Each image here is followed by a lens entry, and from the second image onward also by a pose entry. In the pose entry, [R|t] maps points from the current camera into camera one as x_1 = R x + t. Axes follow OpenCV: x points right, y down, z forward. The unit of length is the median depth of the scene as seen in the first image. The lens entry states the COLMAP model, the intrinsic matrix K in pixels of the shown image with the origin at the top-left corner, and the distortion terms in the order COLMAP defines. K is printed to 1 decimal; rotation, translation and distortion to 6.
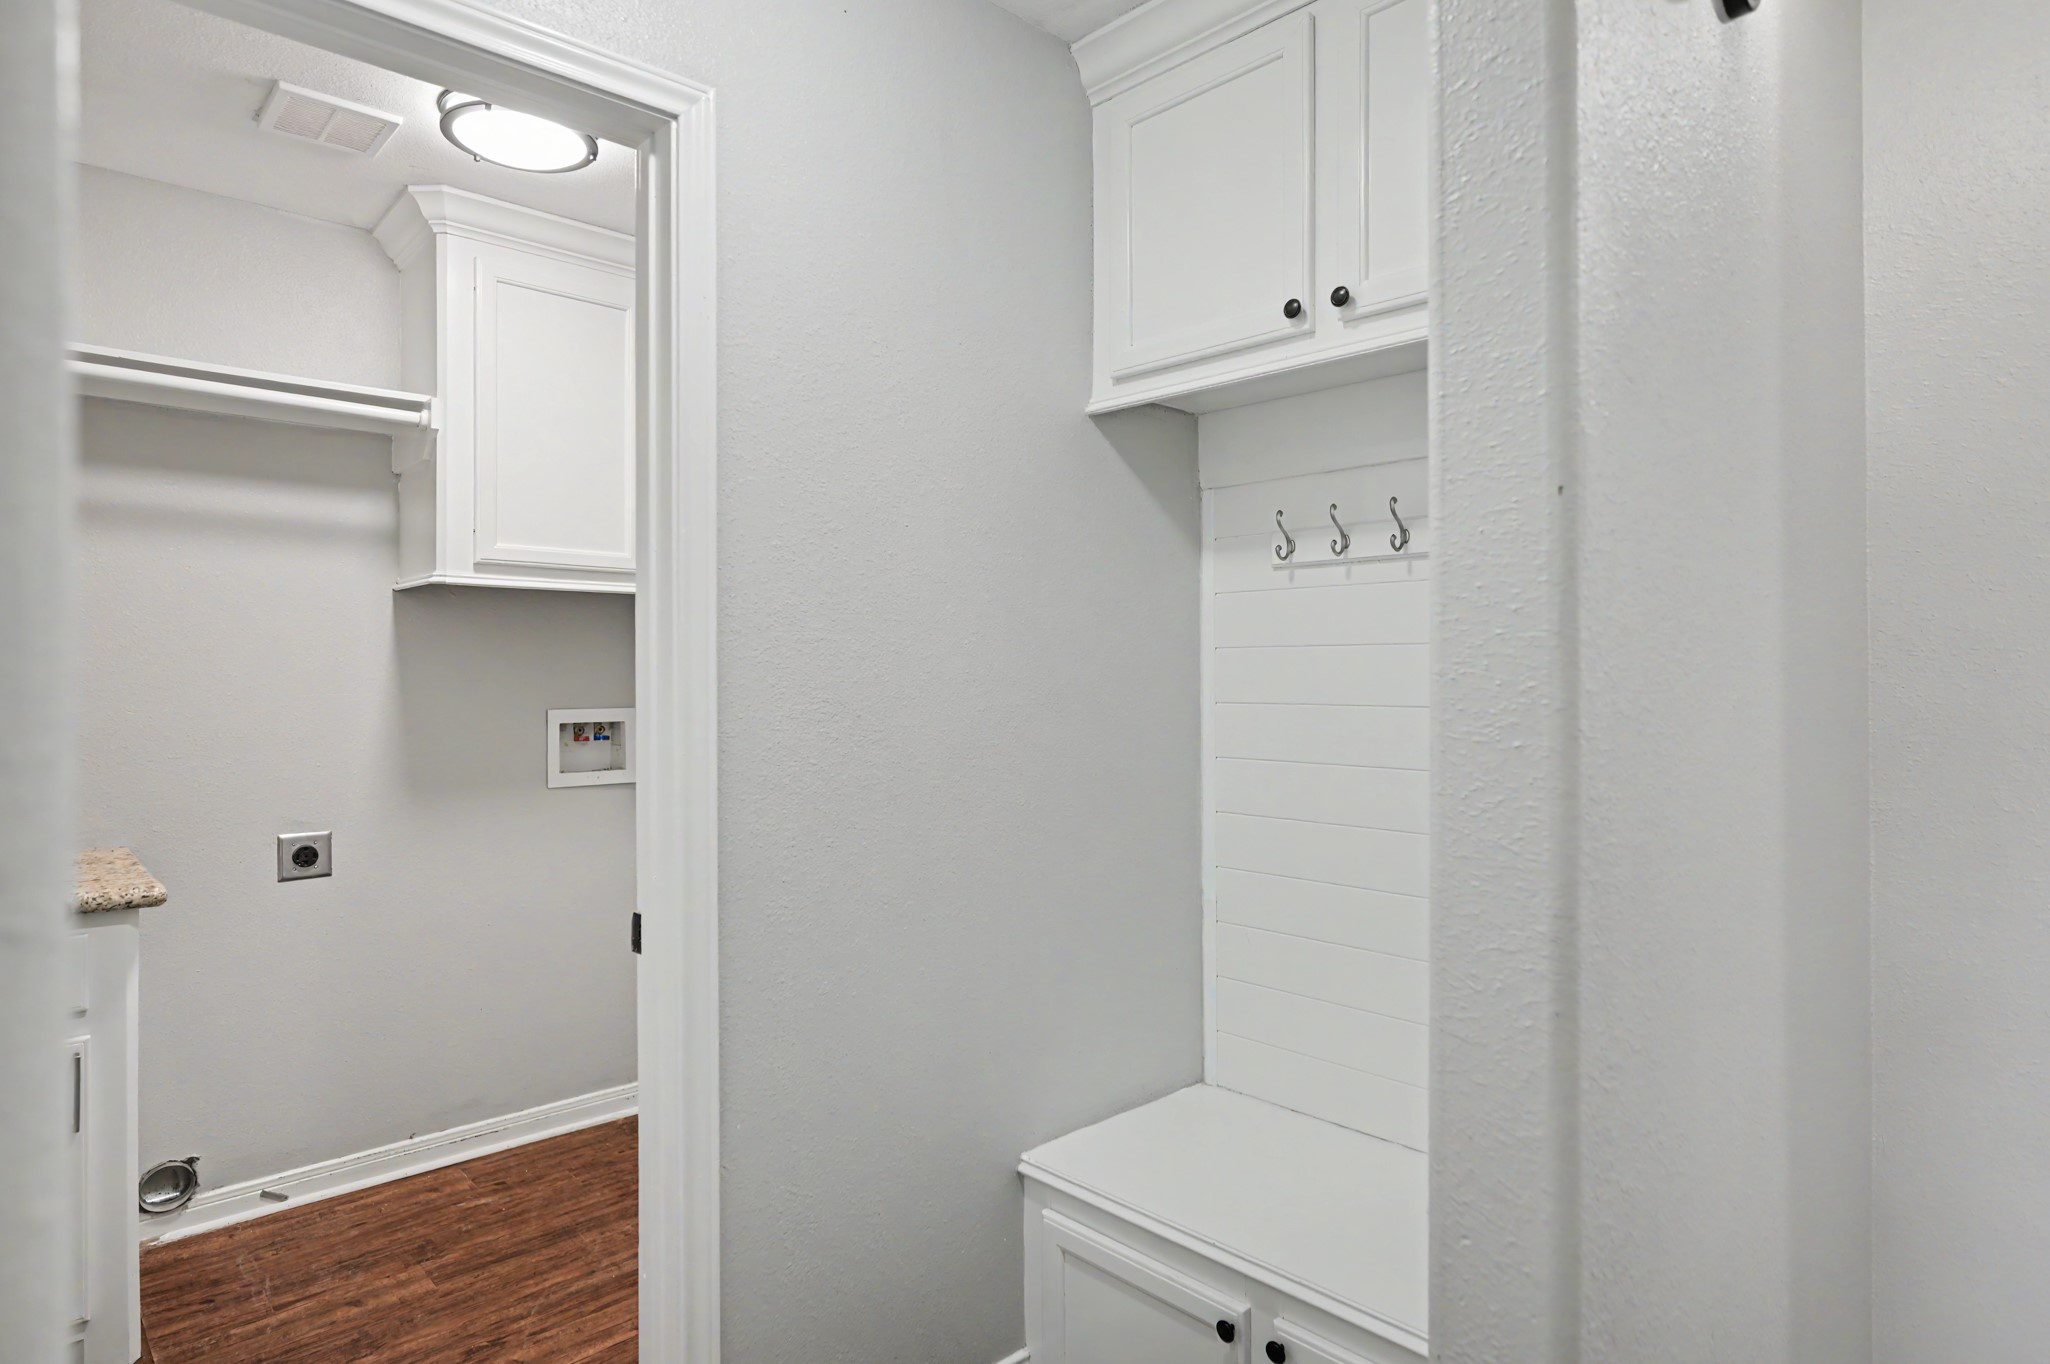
lens RADIAL K [[1152.4, 0, 1027.8], [0, 1152.4, 668.6], [0, 0, 1]] dist [-0.000633, 0.003093]
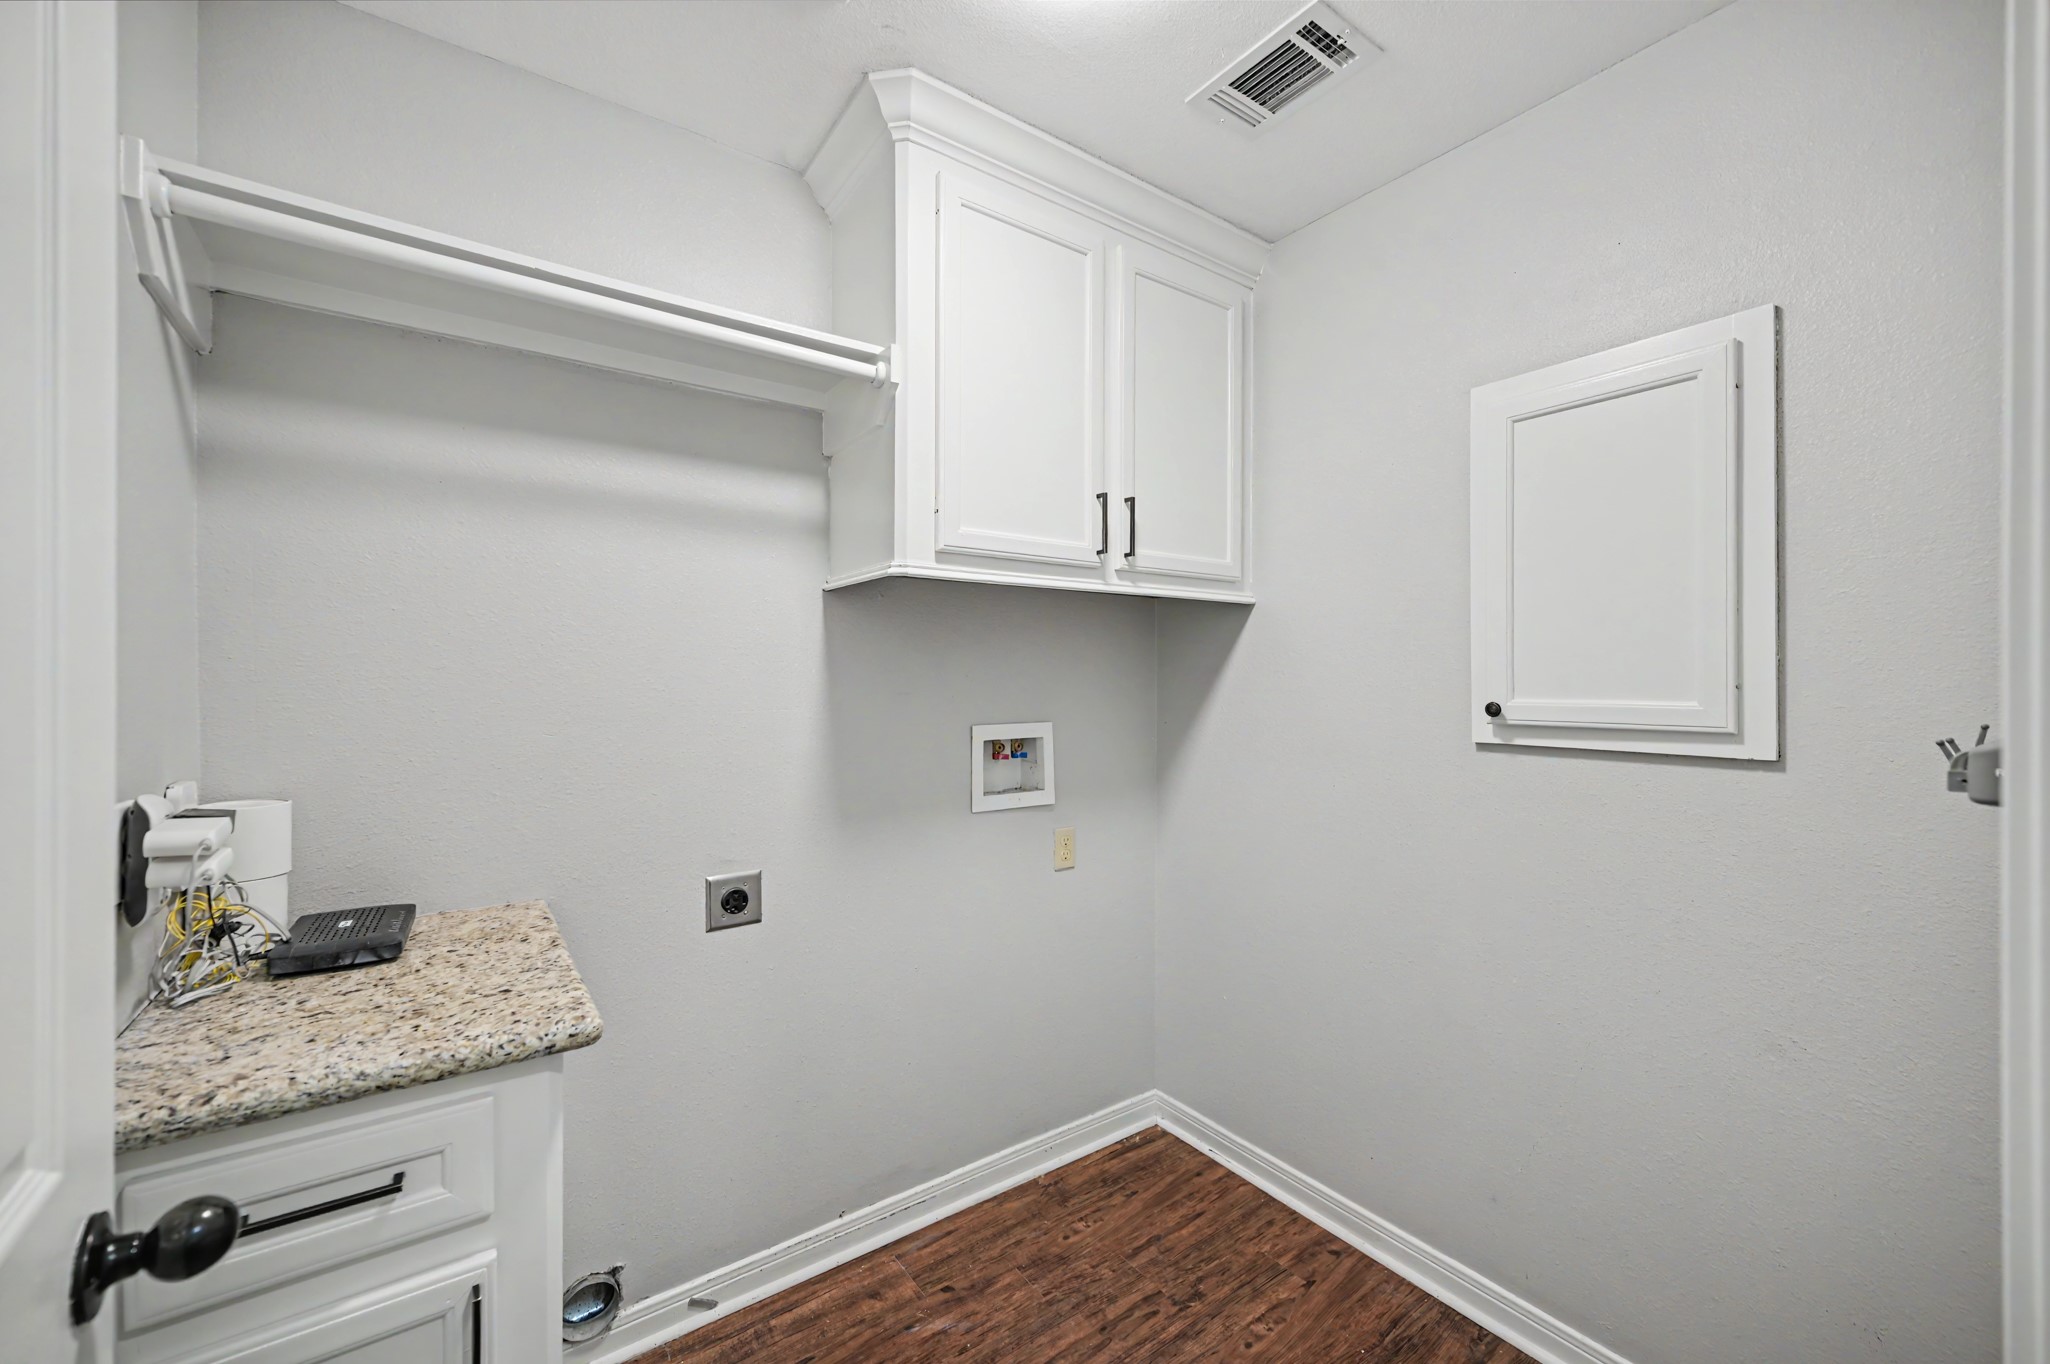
lens RADIAL K [[826.1, 0, 1034.0], [0, 826.1, 677.0], [0, 0, 1]] dist [-0.001171, 0.000389]
pose [[0.992604, 0.001106, -0.121396, -0.335235], [-0.000915, 0.999998, 0.001626, -0.003850], [0.121397, -0.001502, 0.992603, 0.423523]]
